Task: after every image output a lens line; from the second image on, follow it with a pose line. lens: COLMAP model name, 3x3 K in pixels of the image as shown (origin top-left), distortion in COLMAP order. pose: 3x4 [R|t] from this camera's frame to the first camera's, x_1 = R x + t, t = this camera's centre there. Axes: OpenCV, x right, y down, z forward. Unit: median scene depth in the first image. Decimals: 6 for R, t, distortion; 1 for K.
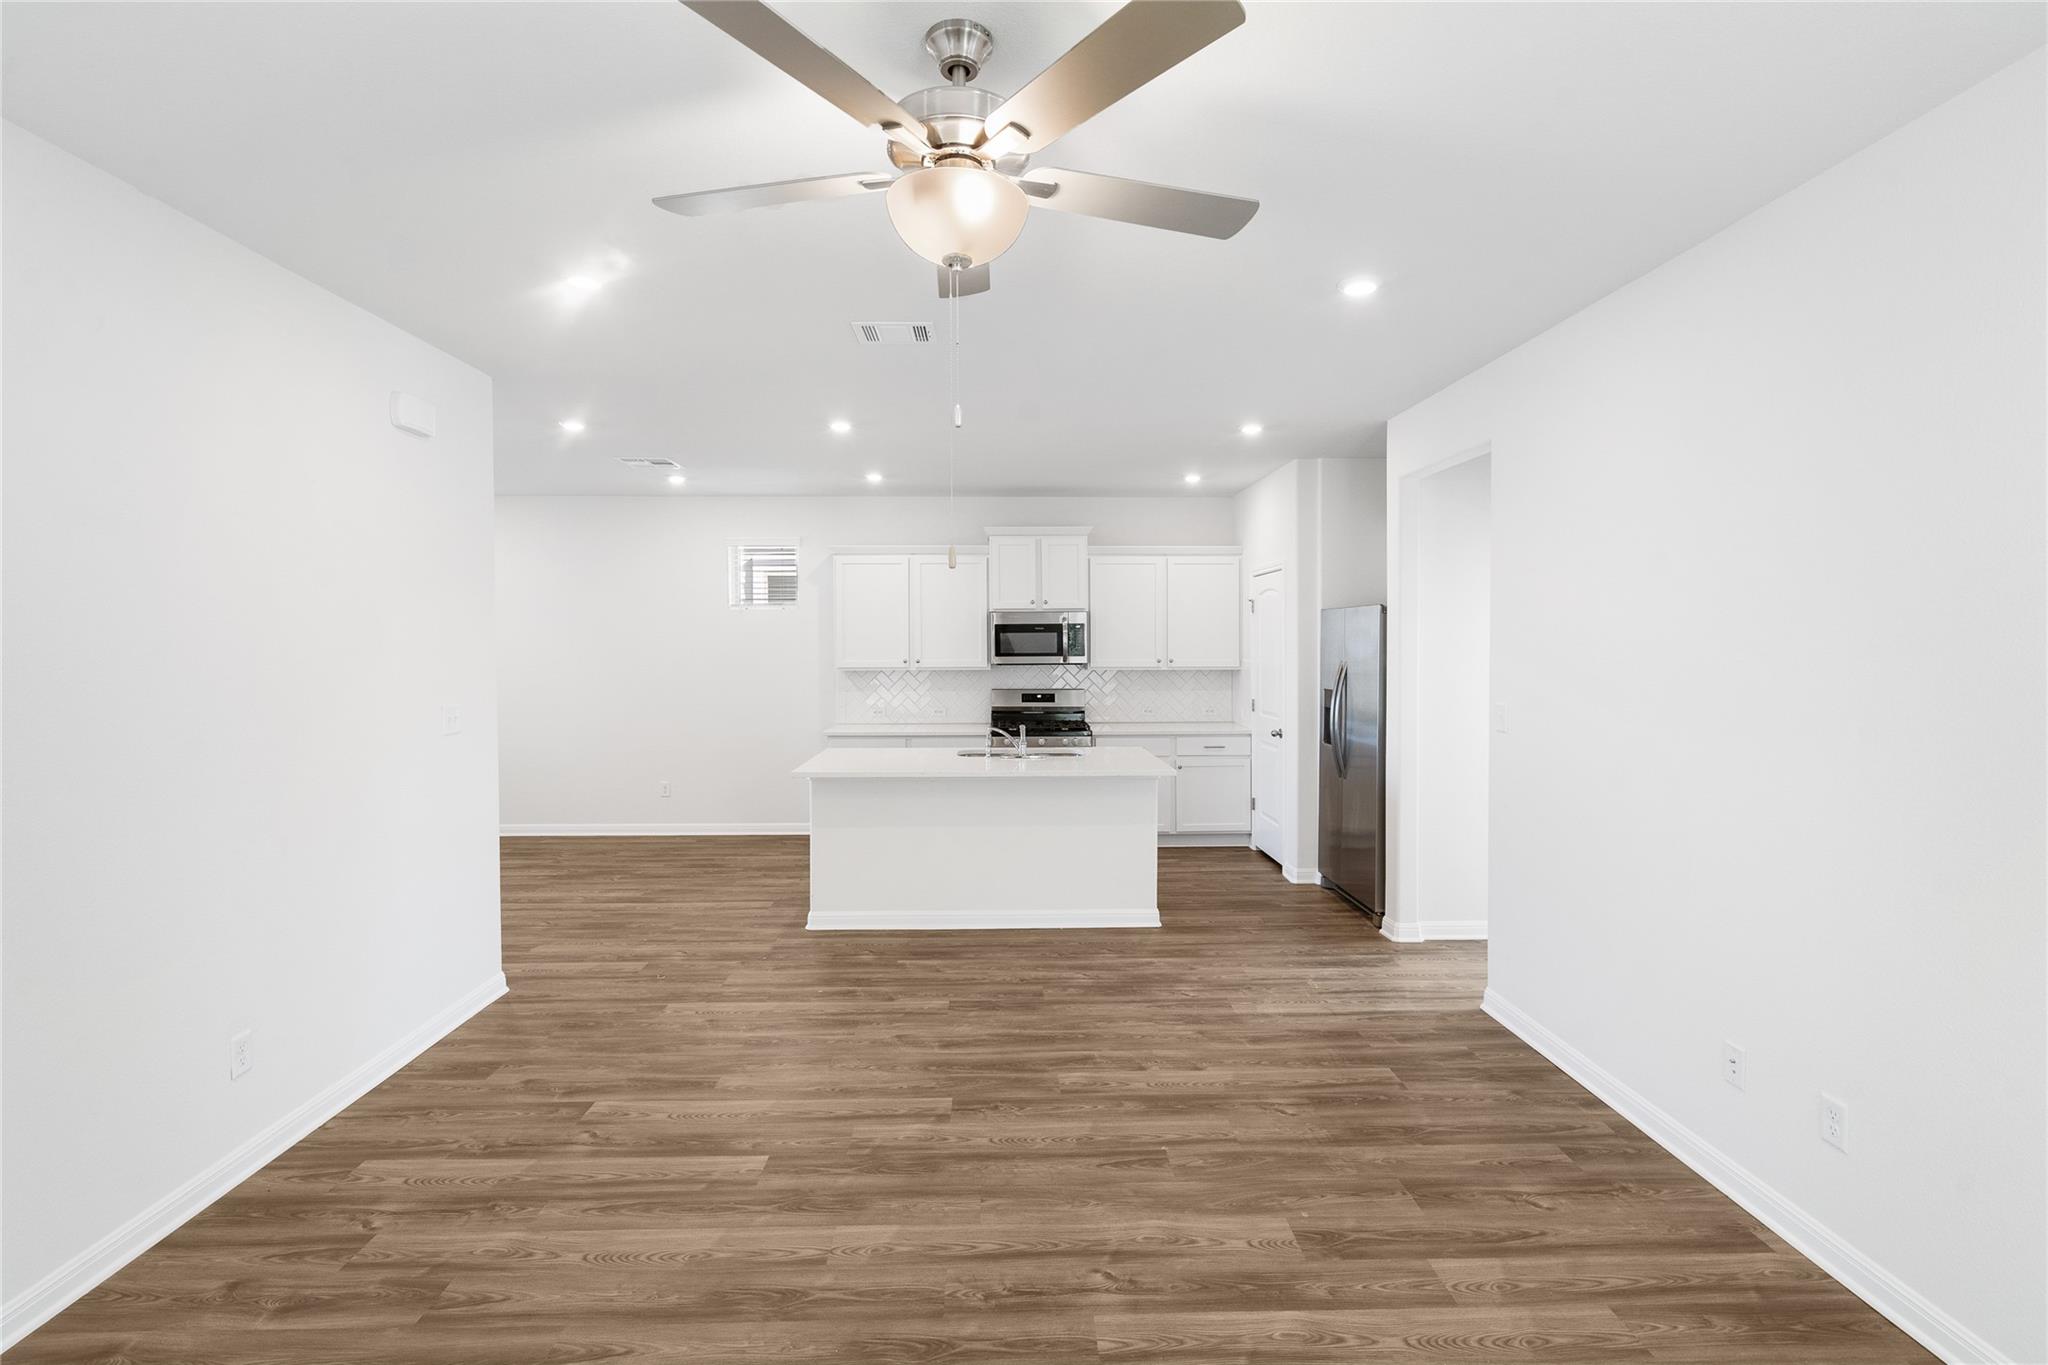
lens RADIAL K [[947.5, 0, 1014.8], [0, 947.5, 655.4], [0, 0, 1]] dist [-0.001122, 0.000506]
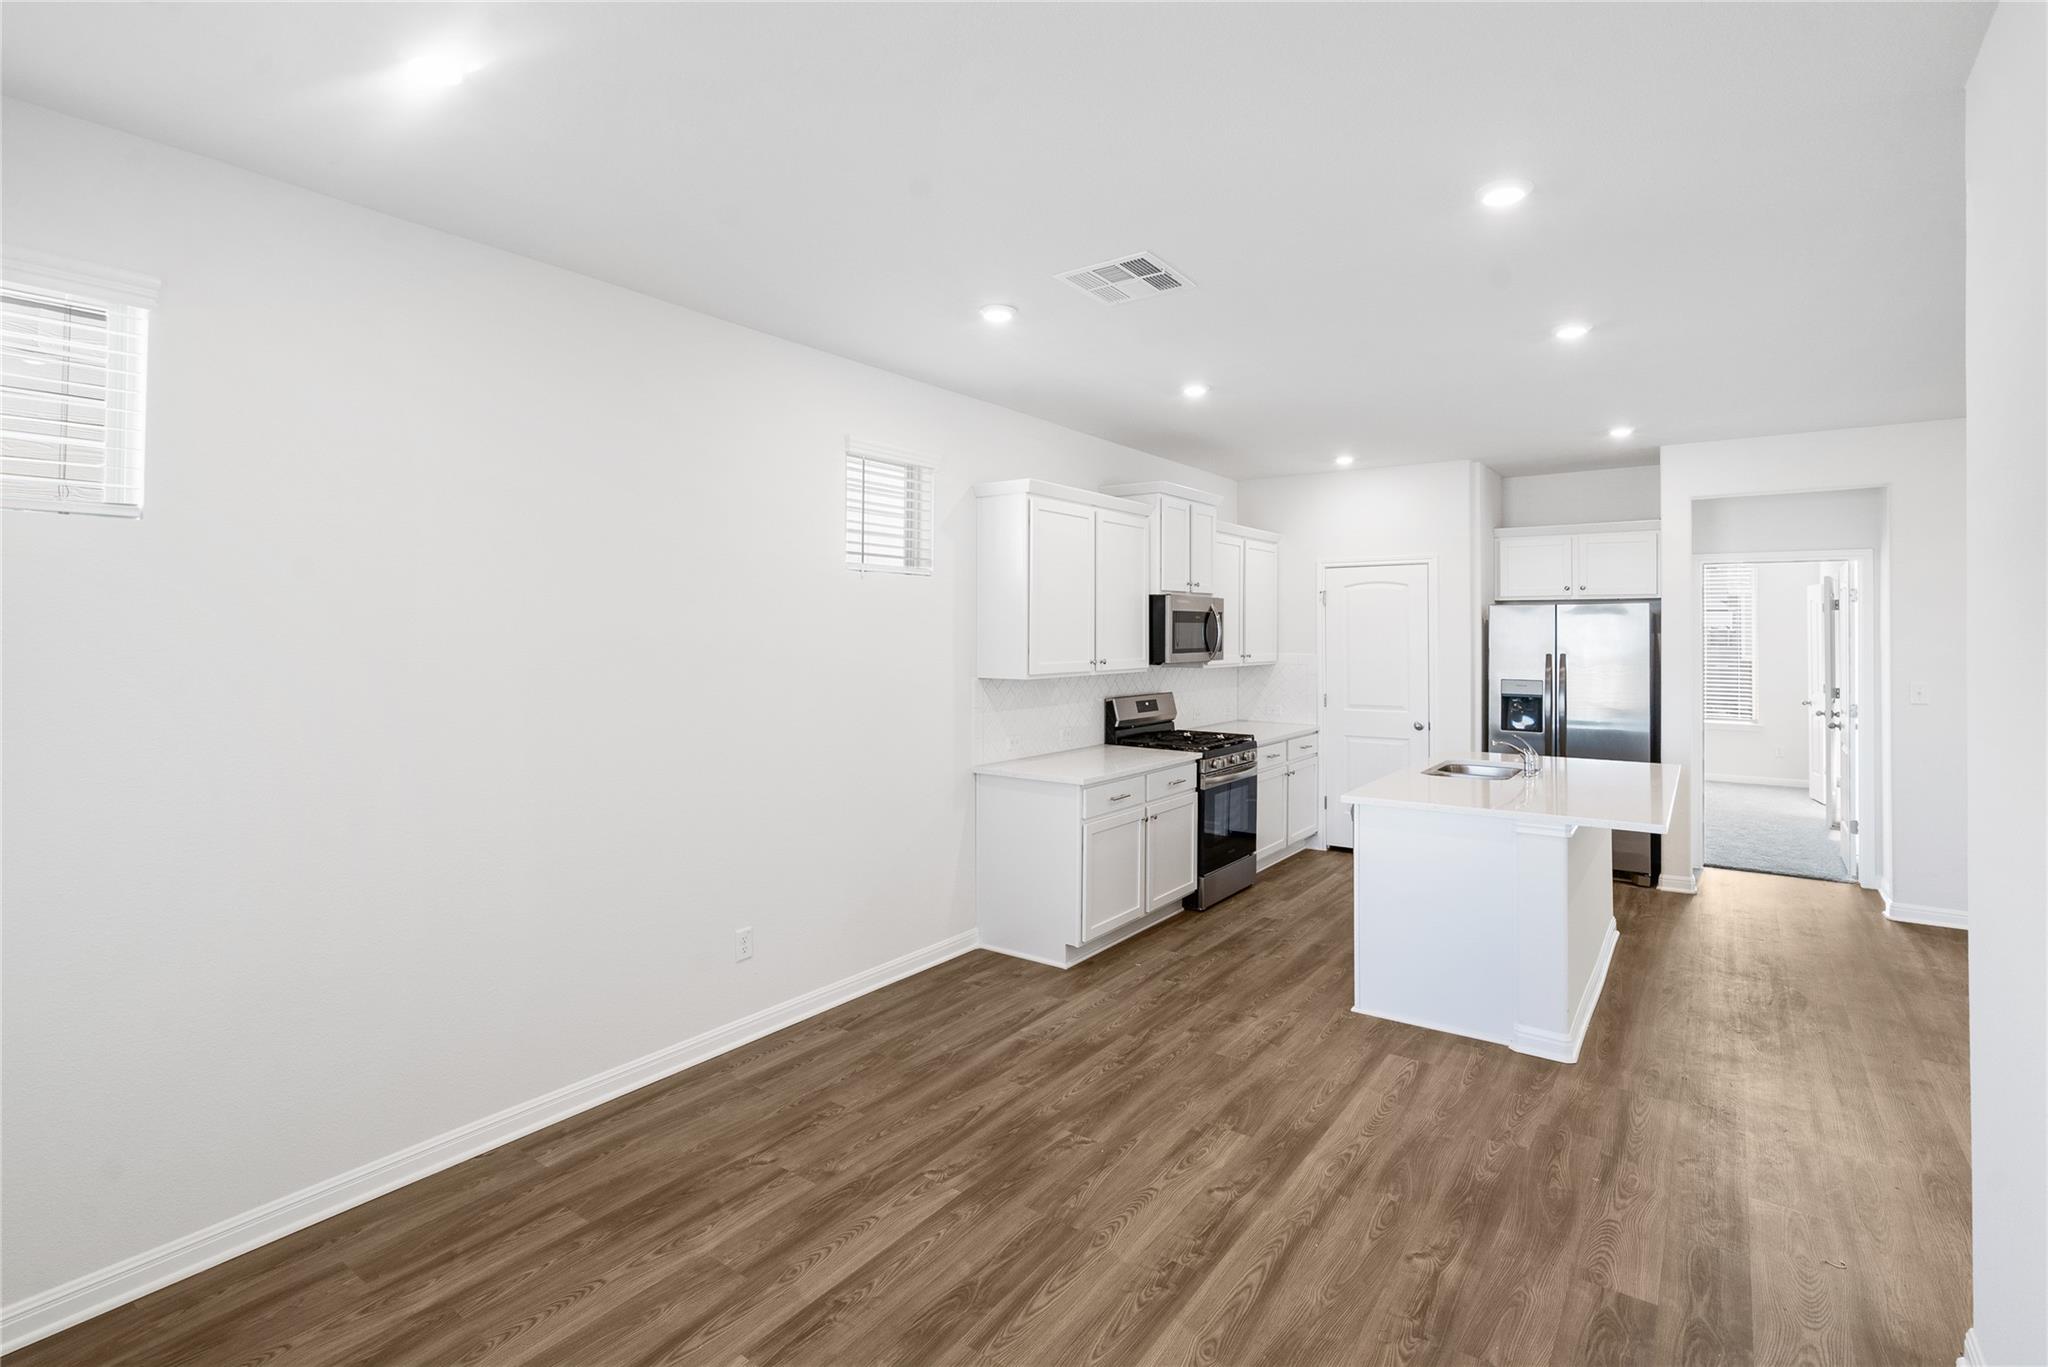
lens RADIAL K [[970.8, 0, 1022.1], [0, 970.8, 633.7], [0, 0, 1]] dist [-0.001597, 0.001755]
pose [[0.600765, 0.005721, 0.799405, -1.468334], [0.005638, 0.999919, -0.011393, -0.013163], [-0.799406, 0.011352, 0.600685, 1.308483]]
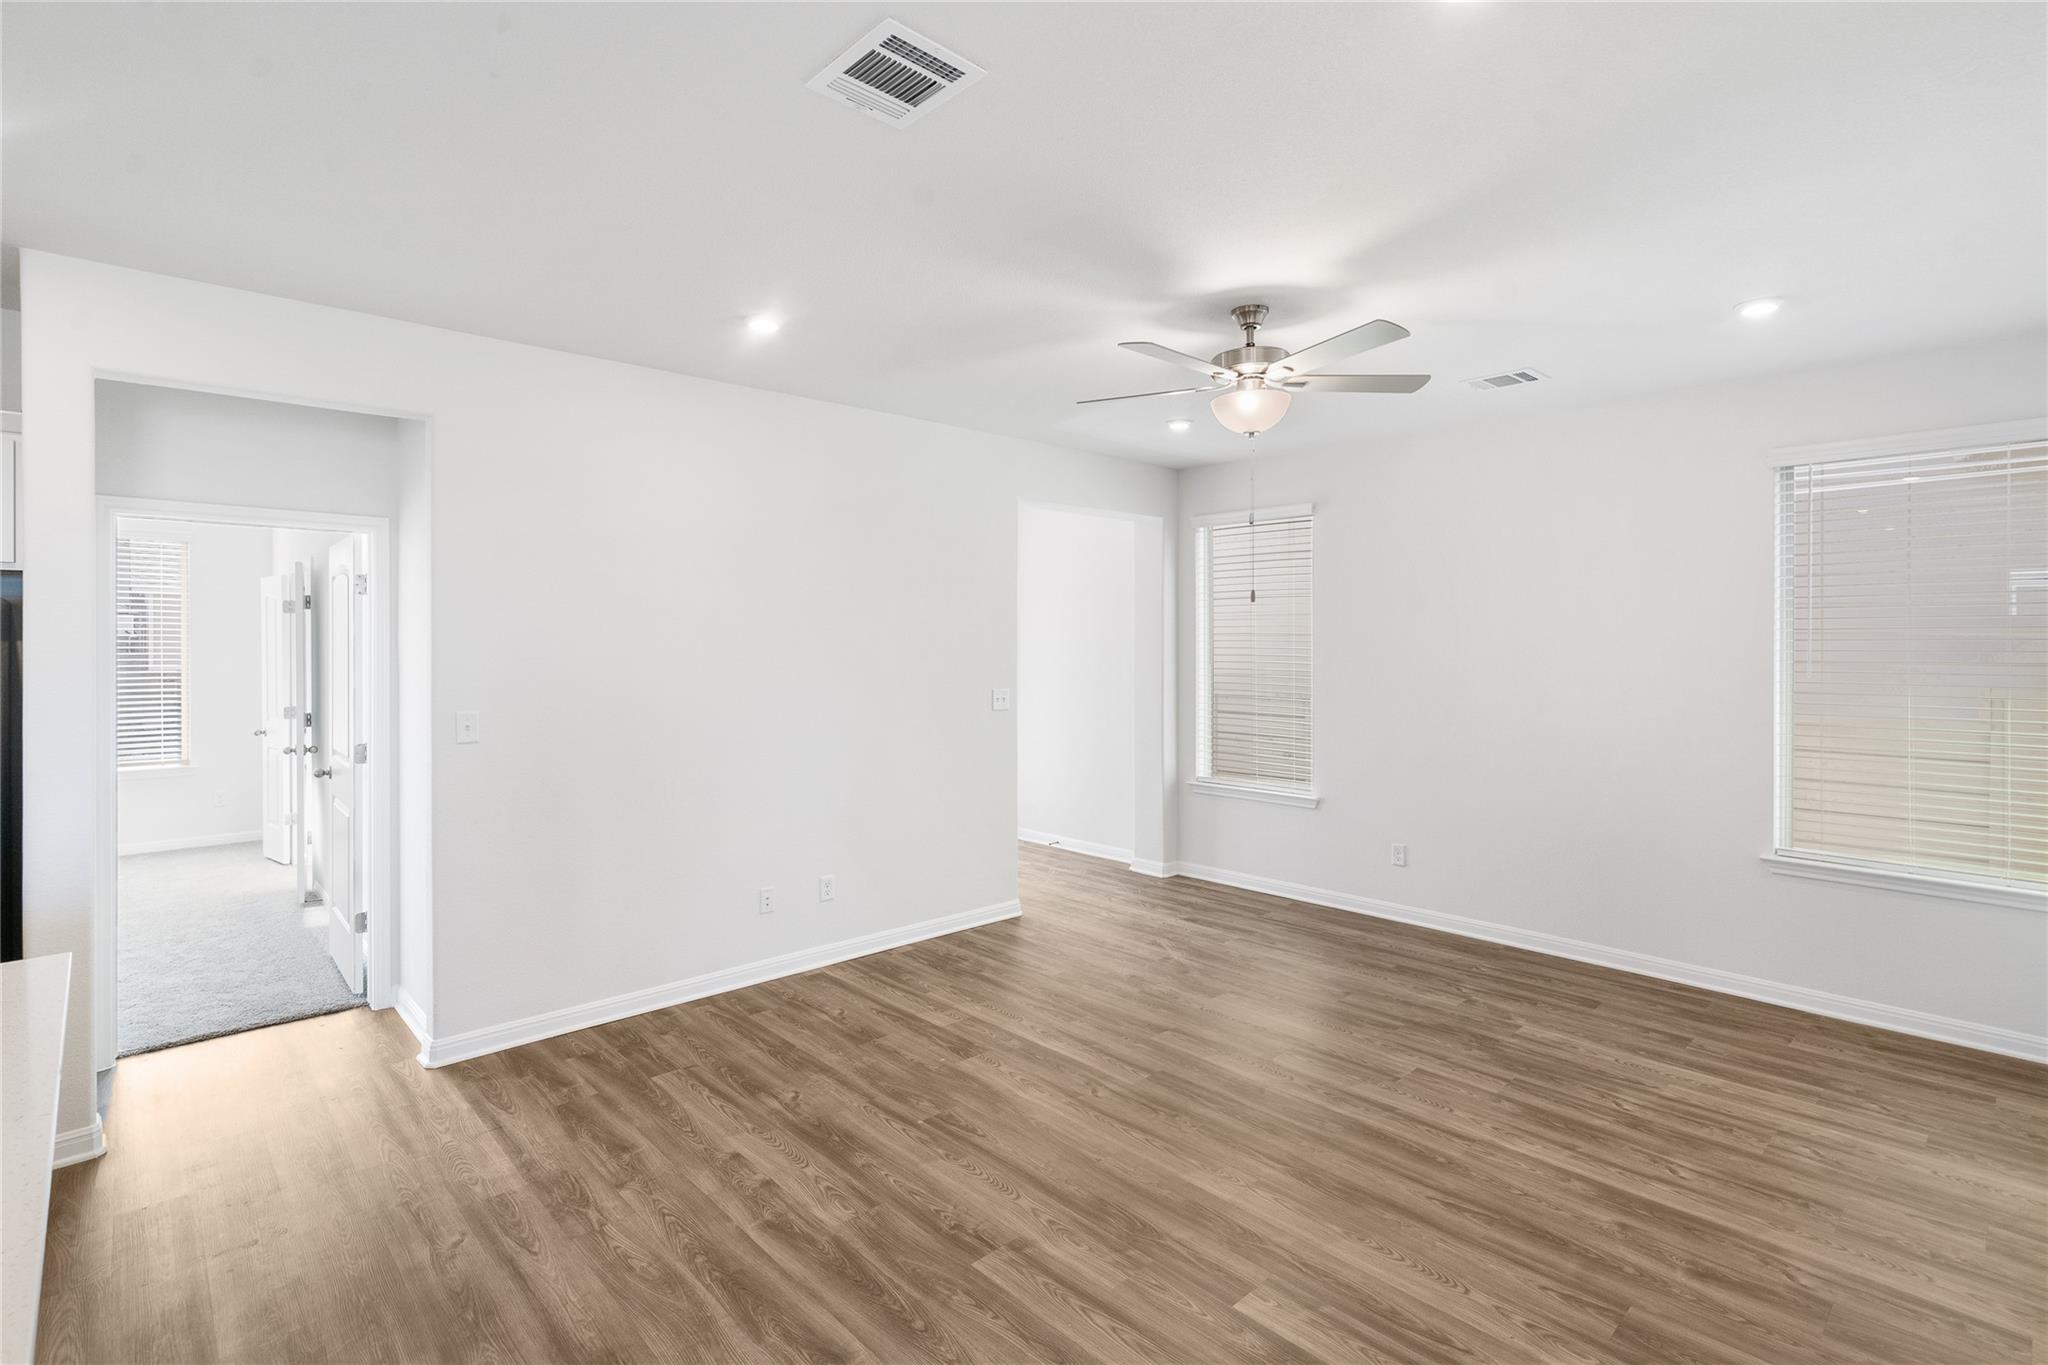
lens RADIAL K [[970.8, 0, 1022.1], [0, 970.8, 632.7], [0, 0, 1]] dist [-0.001597, 0.001755]
pose [[-0.668457, 0.009905, 0.743685, -0.607778], [0.013468, 0.999909, -0.001212, -0.021810], [-0.743629, 0.009205, -0.668529, 1.355397]]
